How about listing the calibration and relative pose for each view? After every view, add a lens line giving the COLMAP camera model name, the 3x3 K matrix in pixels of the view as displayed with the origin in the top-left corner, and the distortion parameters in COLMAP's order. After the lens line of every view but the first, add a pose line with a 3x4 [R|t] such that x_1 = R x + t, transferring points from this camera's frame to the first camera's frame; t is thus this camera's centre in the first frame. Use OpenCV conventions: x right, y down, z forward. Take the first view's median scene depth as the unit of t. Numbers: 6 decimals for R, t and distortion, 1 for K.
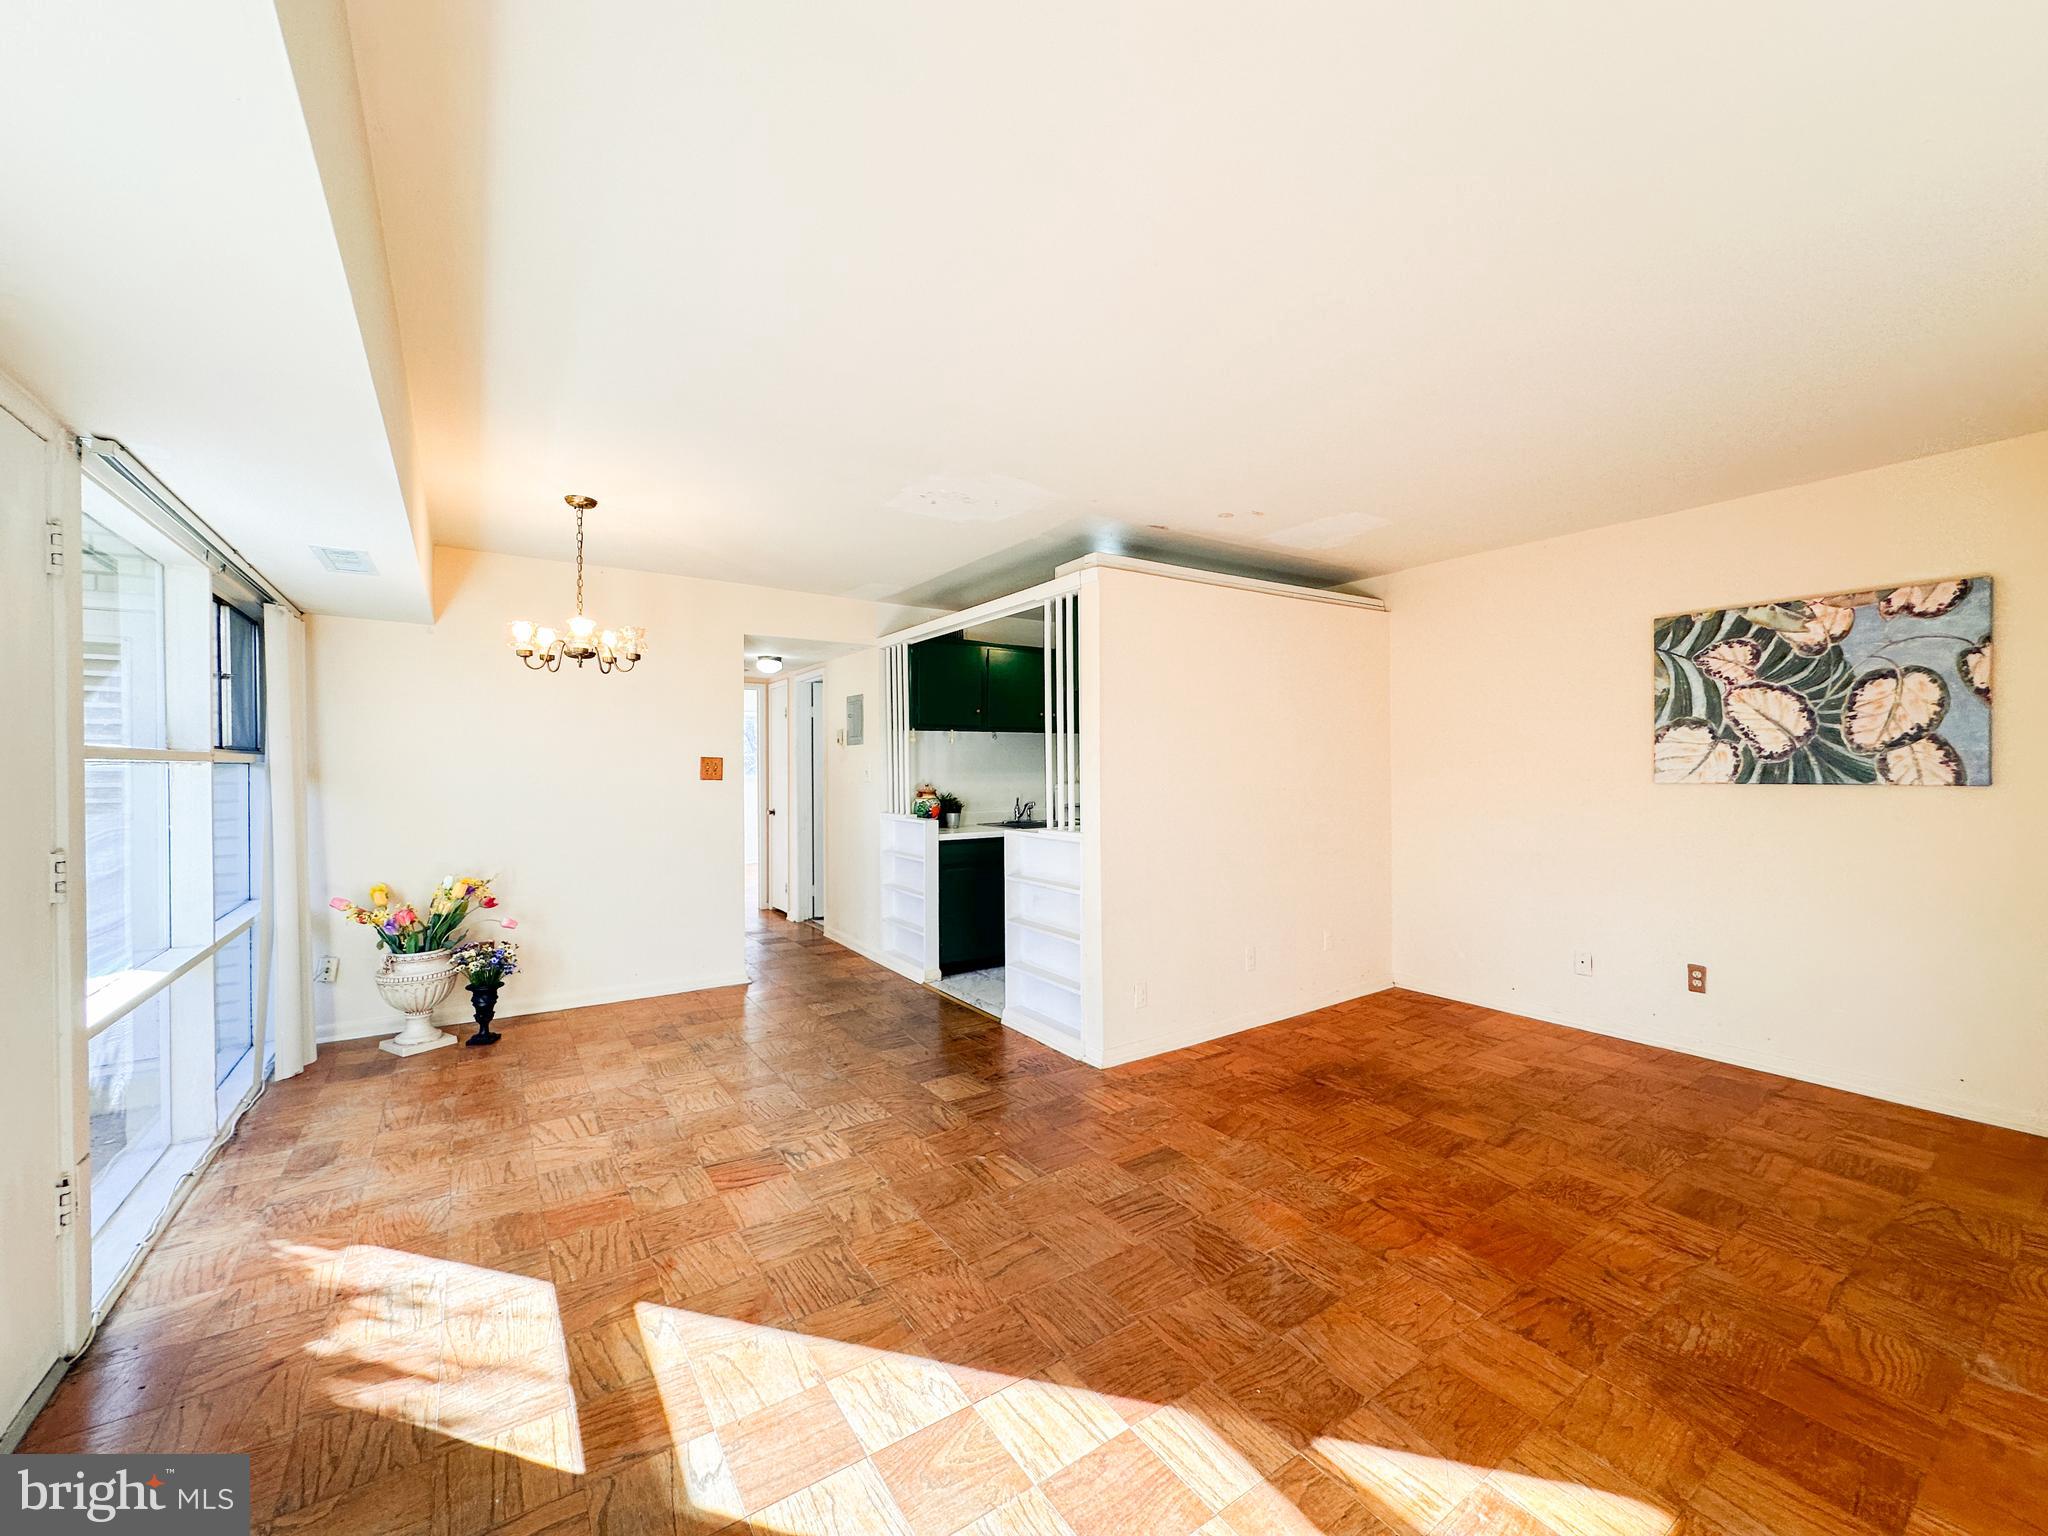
lens RADIAL K [[811.6, 0, 1028.7], [0, 811.6, 768.5], [0, 0, 1]] dist [-0.002096, 0.000759]
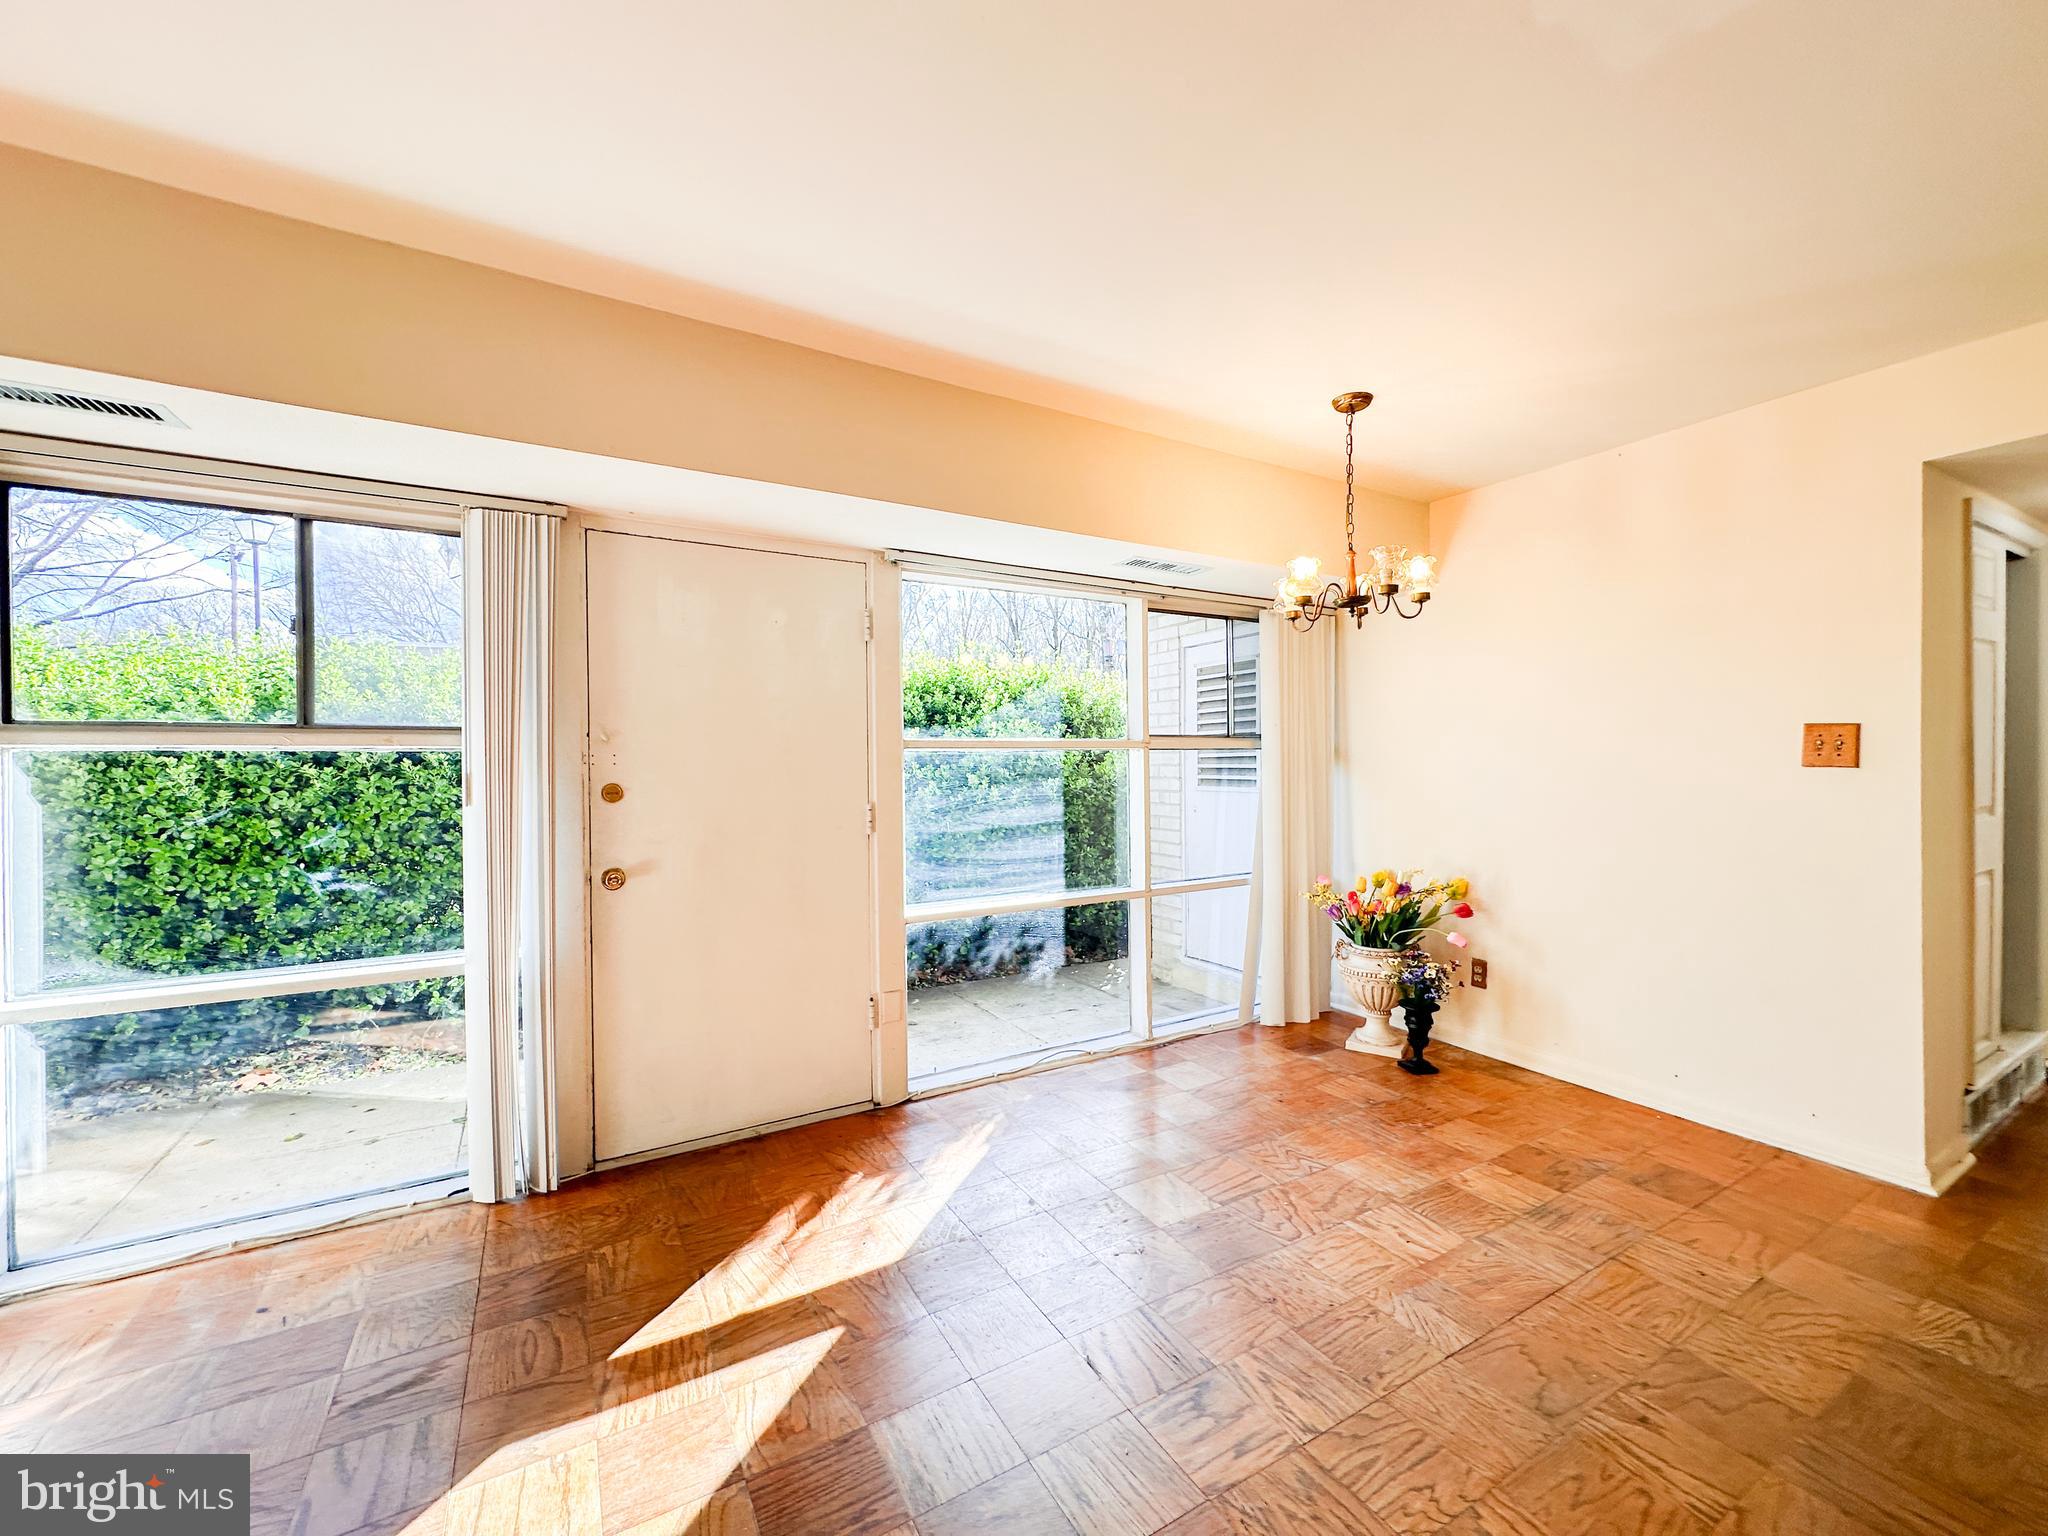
lens RADIAL K [[811.6, 0, 1018.9], [0, 811.6, 772.3], [0, 0, 1]] dist [-0.002096, 0.000759]
pose [[-0.078512, 0.013282, -0.996825, 0.233502], [0.009354, 0.999877, 0.012586, 0.008740], [0.996869, -0.008336, -0.078626, 0.716001]]
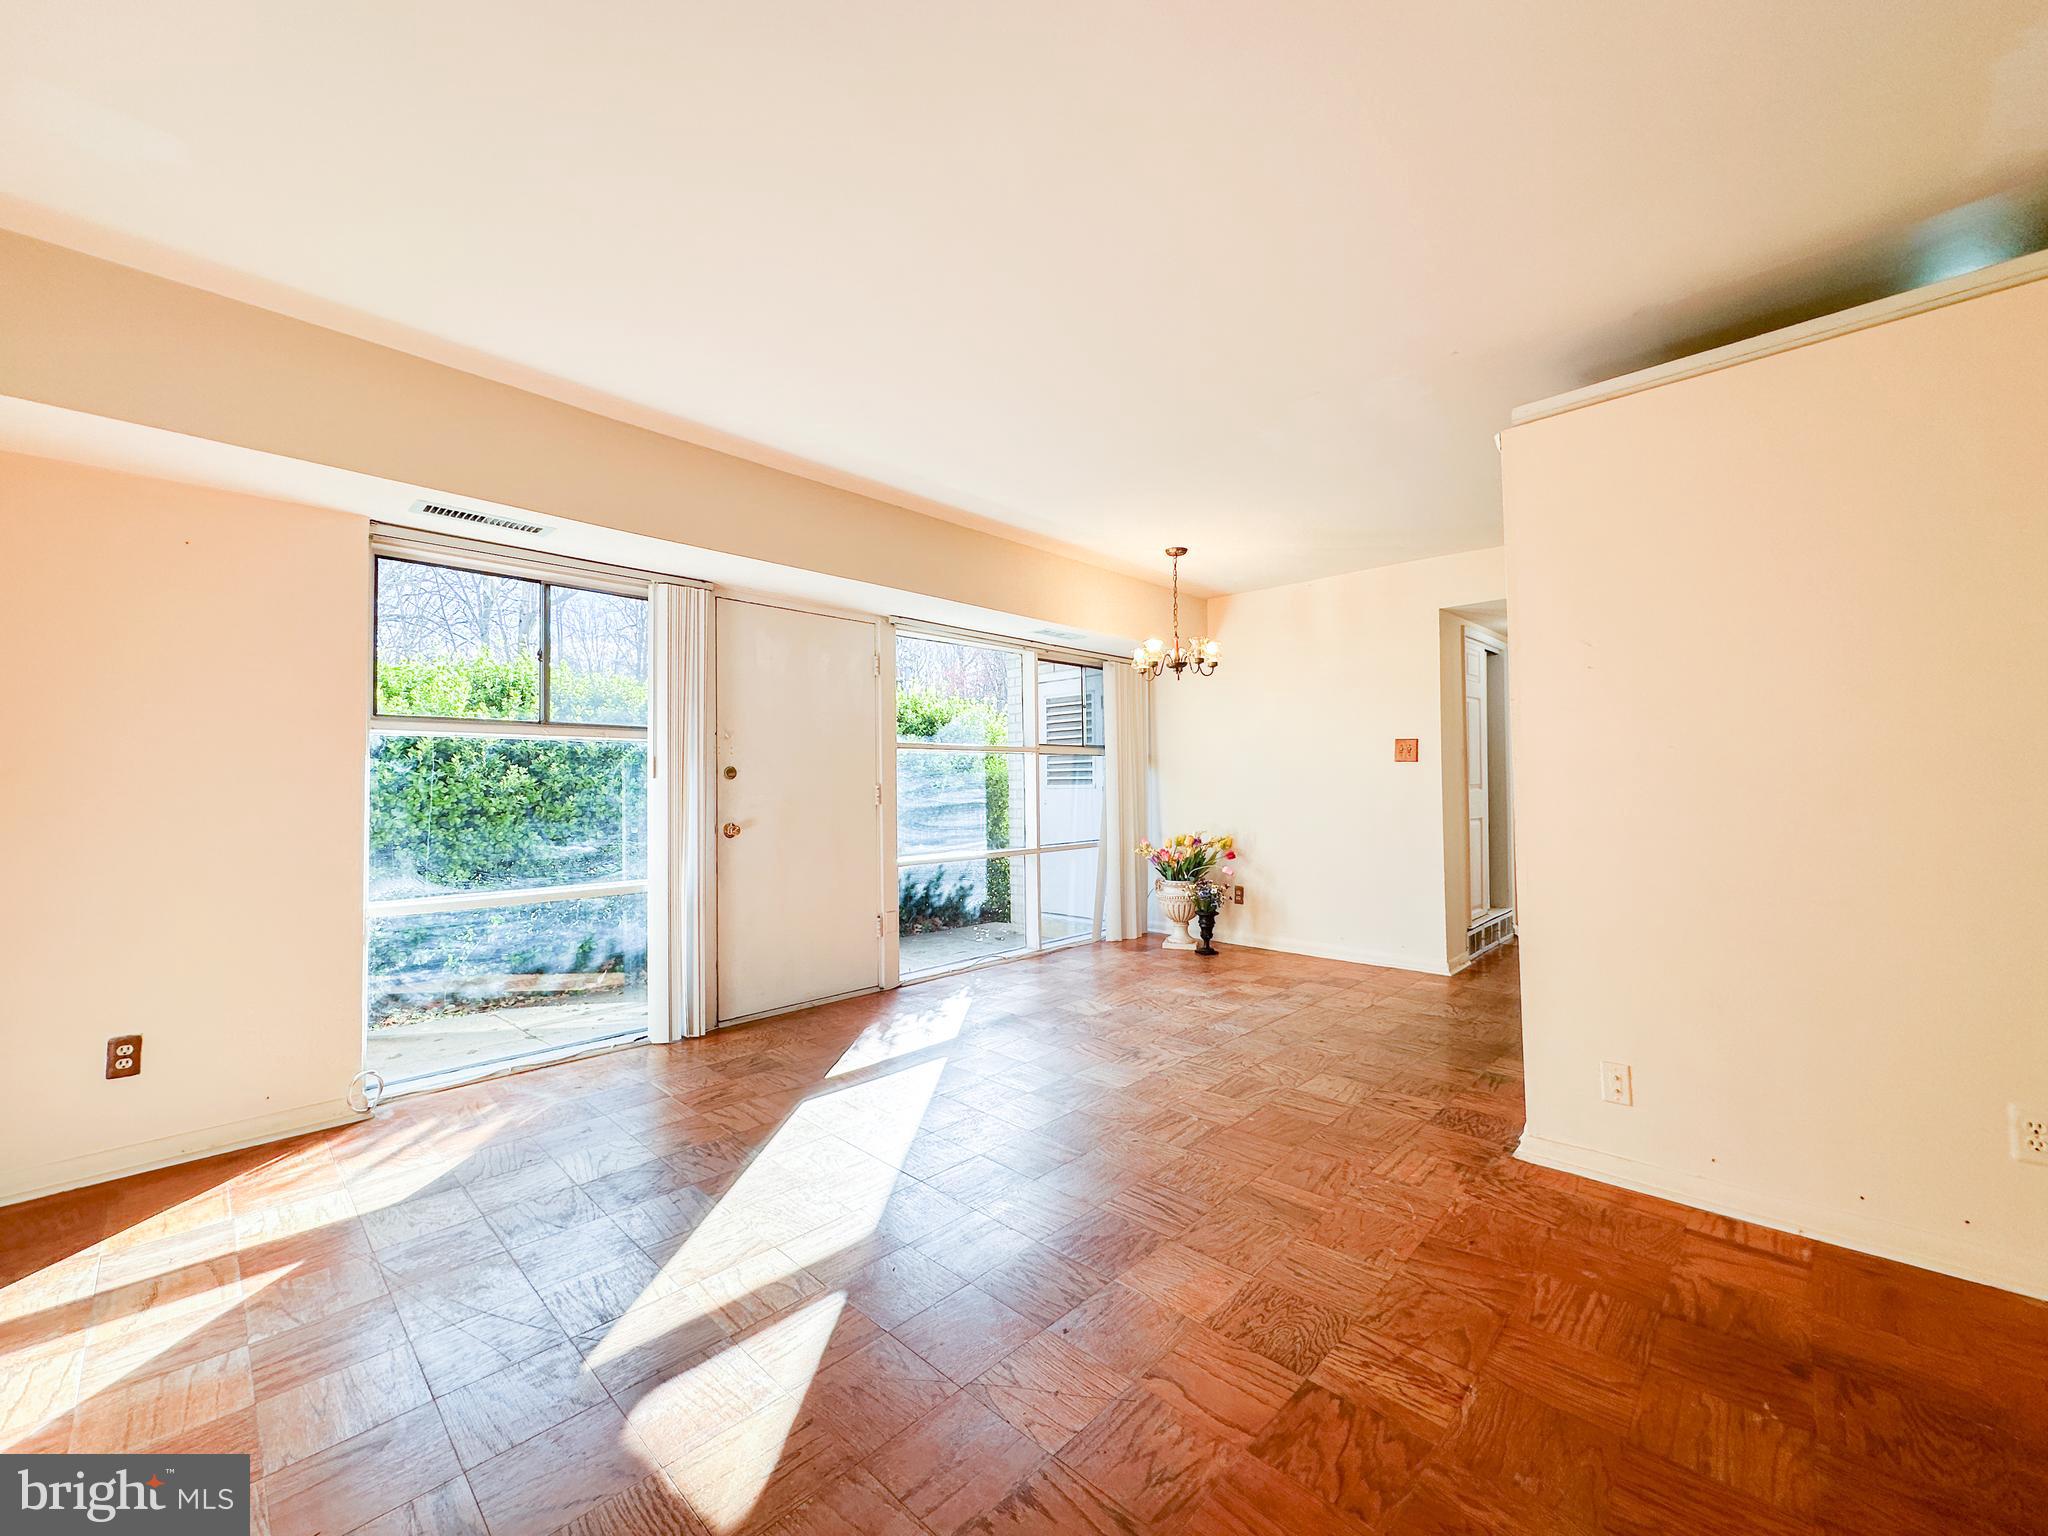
lens RADIAL K [[811.6, 0, 1013.4], [0, 811.6, 776.5], [0, 0, 1]] dist [-0.002096, 0.000759]
pose [[0.196172, -0.012360, -0.980492, 0.677250], [0.009716, 0.999896, -0.010661, 0.053071], [0.980521, -0.007435, 0.196272, 0.454279]]
